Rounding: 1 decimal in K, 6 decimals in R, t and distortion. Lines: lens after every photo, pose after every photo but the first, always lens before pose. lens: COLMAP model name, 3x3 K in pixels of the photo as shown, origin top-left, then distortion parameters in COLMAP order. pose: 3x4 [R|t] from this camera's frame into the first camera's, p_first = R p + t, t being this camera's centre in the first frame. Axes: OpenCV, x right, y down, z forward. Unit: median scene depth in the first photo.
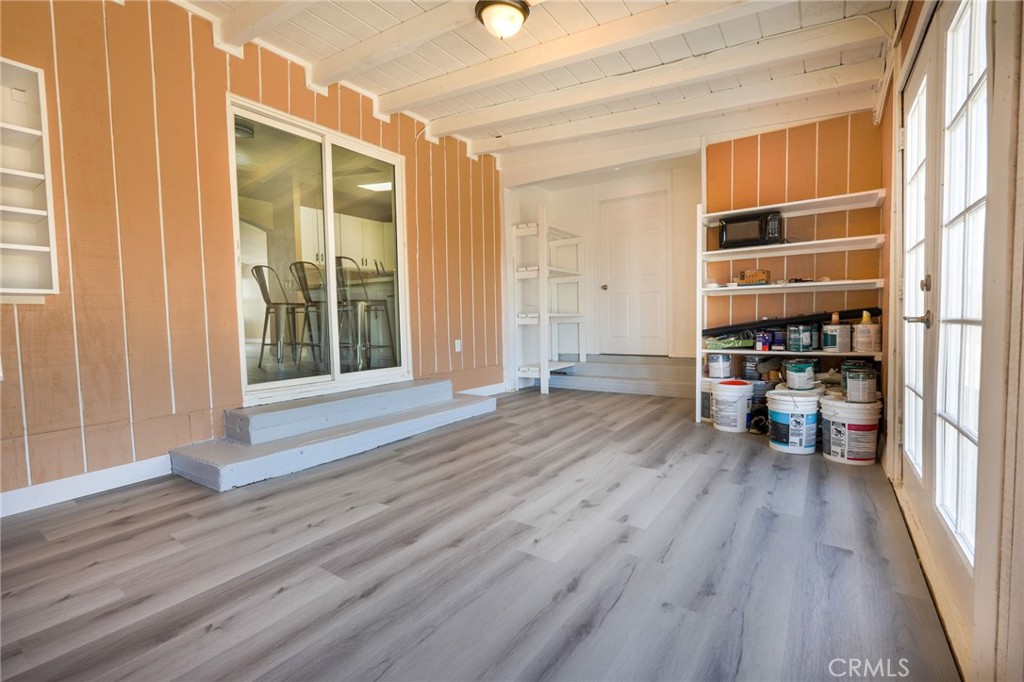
lens RADIAL K [[460.0, 0, 512.0], [0, 460.0, 341.0], [0, 0, 1]] dist [-0.017077, 0.008585]
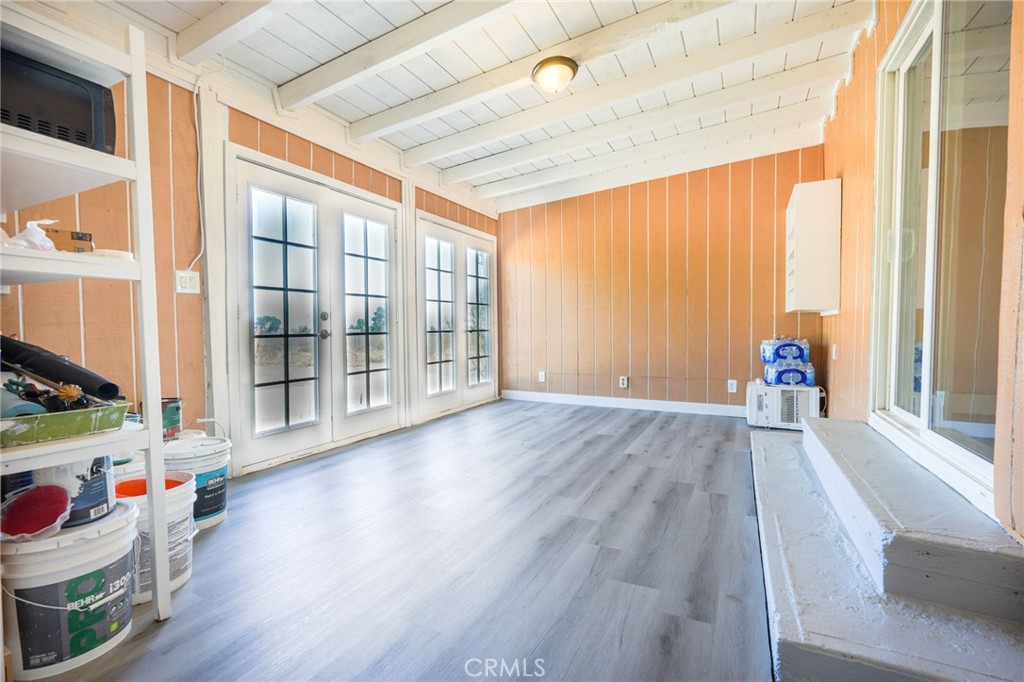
lens RADIAL K [[460.0, 0, 512.0], [0, 460.0, 341.0], [0, 0, 1]] dist [-0.017077, 0.008585]
pose [[-0.991231, 0.030947, -0.128468, 0.235306], [0.020647, 0.996521, 0.080747, -0.114507], [0.130520, 0.077387, -0.988421, 2.012367]]
